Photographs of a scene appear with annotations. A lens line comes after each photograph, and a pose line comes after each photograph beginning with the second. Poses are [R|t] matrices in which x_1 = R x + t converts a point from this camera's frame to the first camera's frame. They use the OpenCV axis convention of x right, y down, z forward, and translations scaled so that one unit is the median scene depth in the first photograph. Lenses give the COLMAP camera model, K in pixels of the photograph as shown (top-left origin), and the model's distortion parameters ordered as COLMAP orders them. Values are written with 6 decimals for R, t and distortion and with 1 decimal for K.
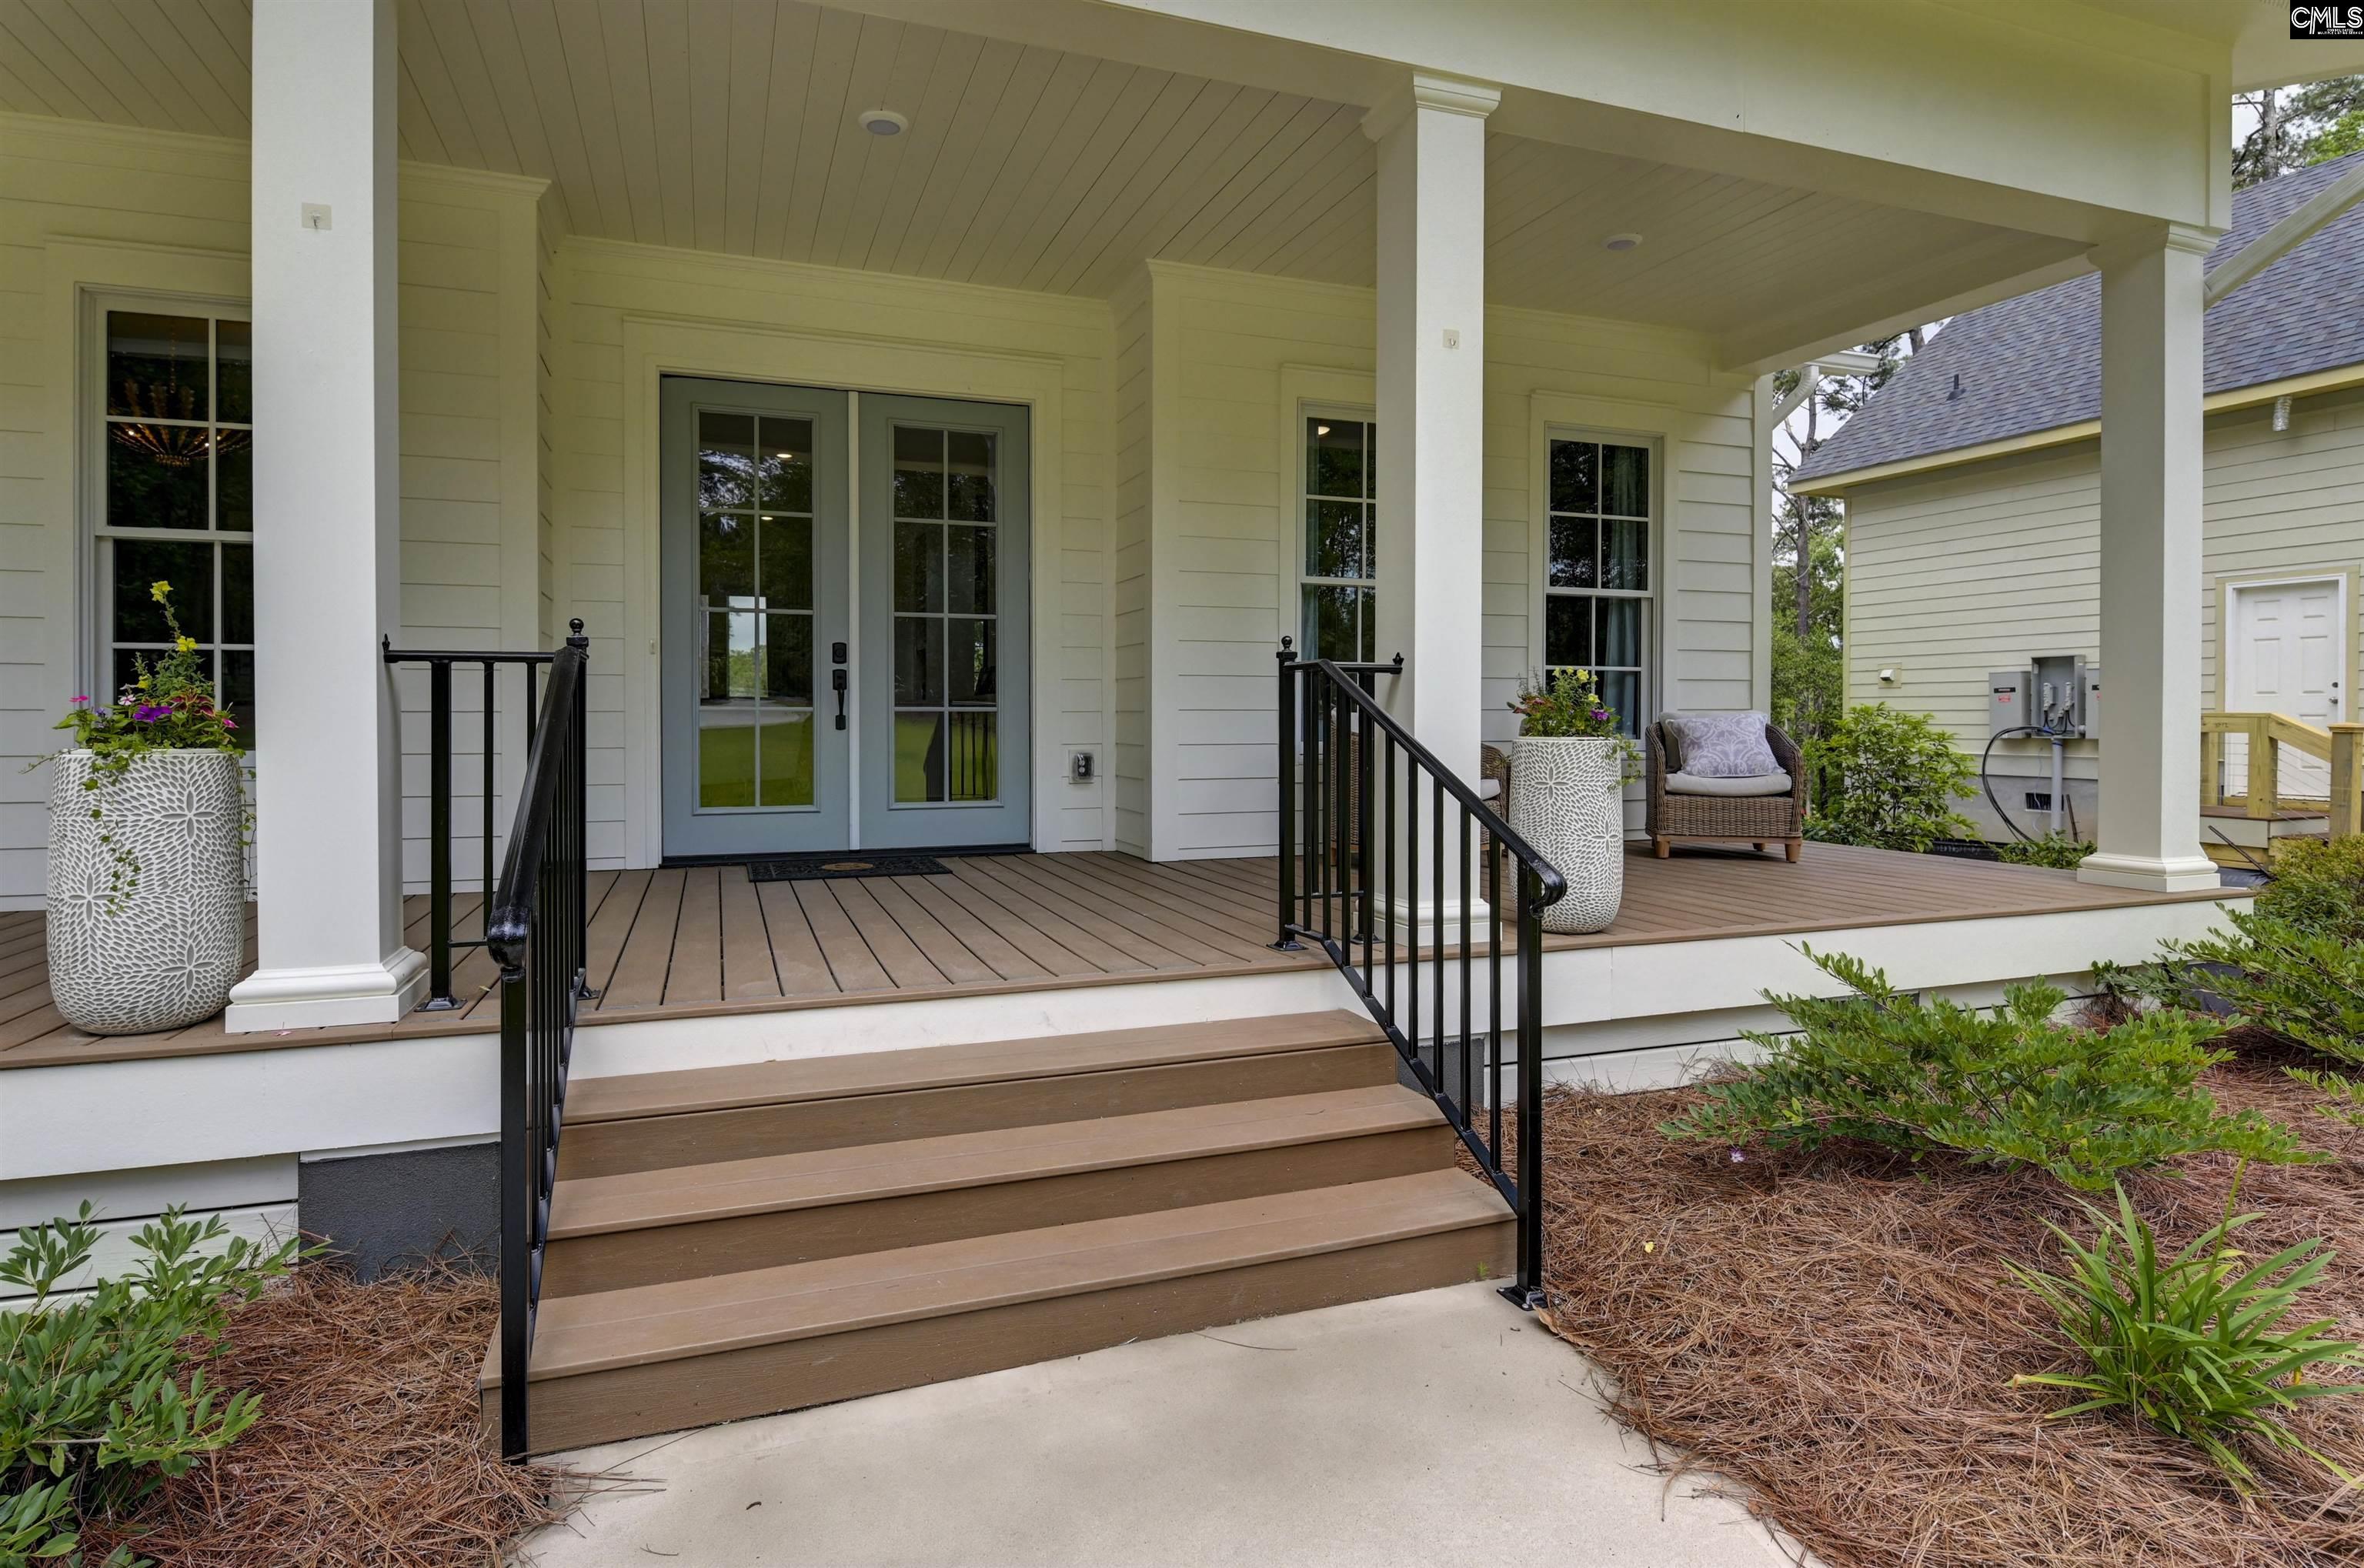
lens RADIAL K [[1252.3, 0, 1182.6], [0, 1252.3, 713.1], [0, 0, 1]] dist [0.000534, 0.000090]
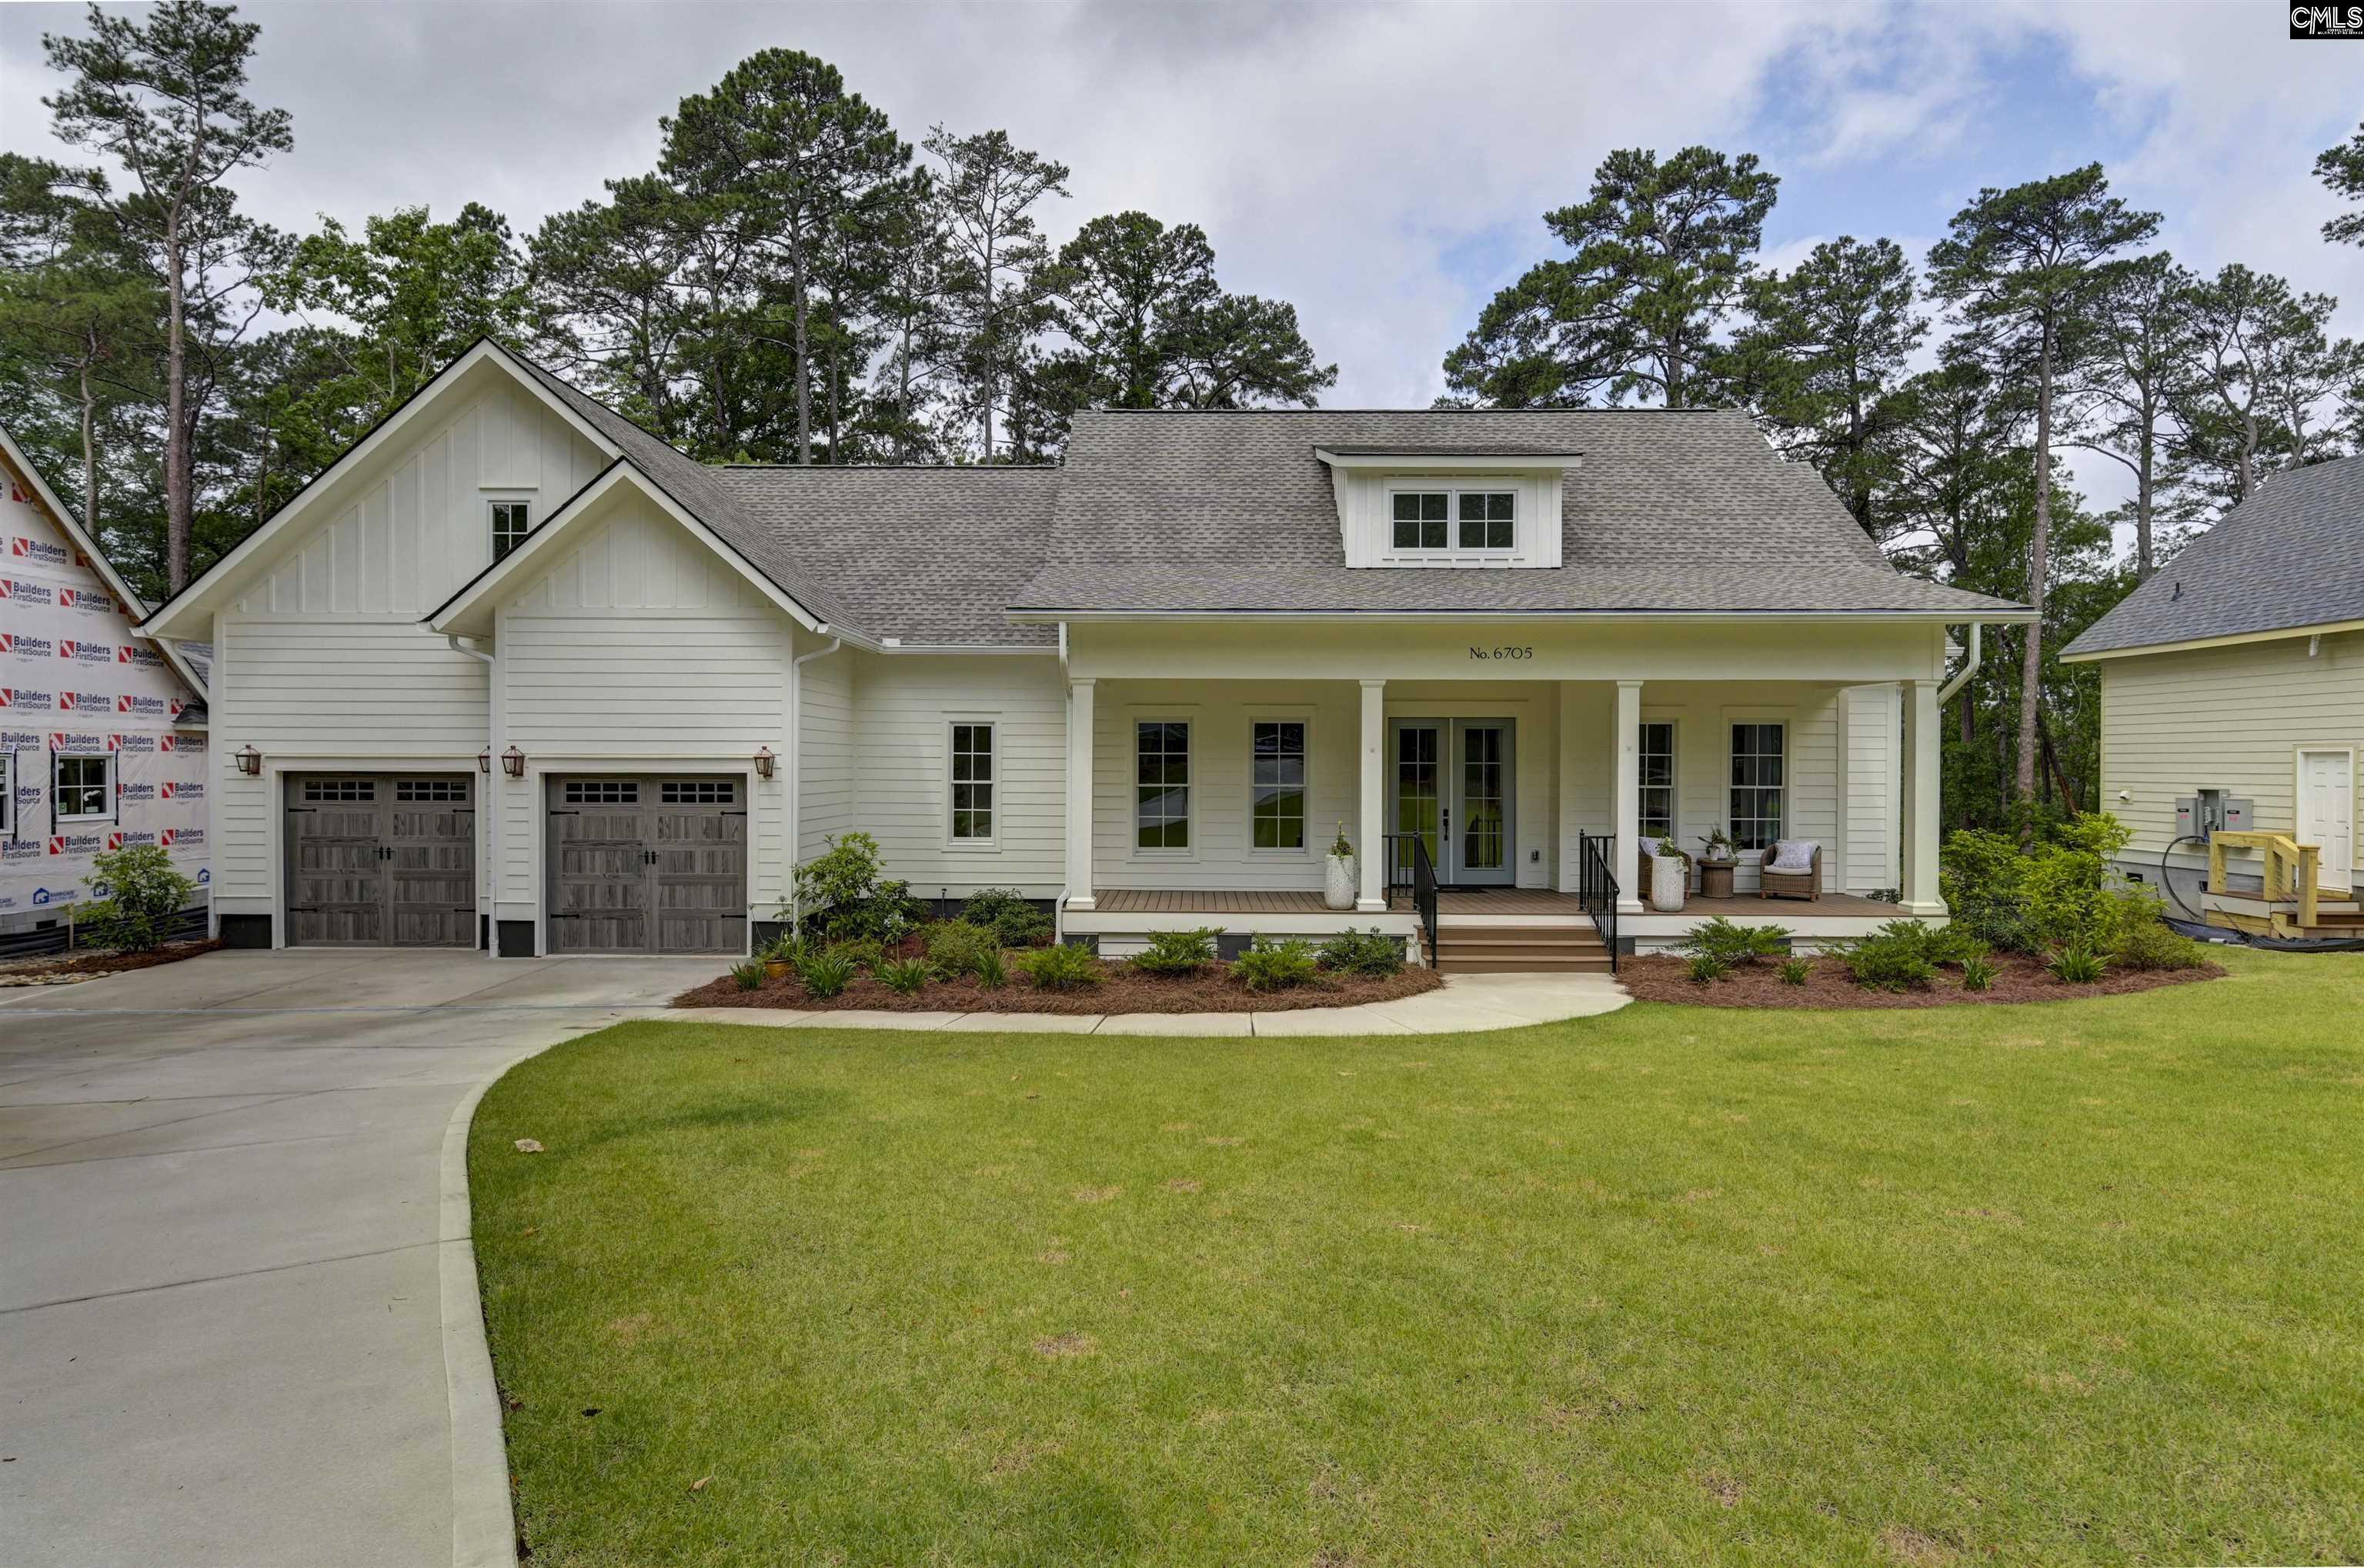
lens RADIAL K [[1273.9, 0, 1186.0], [0, 1273.9, 747.1], [0, 0, 1]] dist [-0.043736, -0.000020]
pose [[0.931529, 0.003641, -0.363649, 0.207673], [-0.007882, 0.999917, -0.010179, -0.154115], [0.363582, 0.012348, 0.931480, -1.768998]]
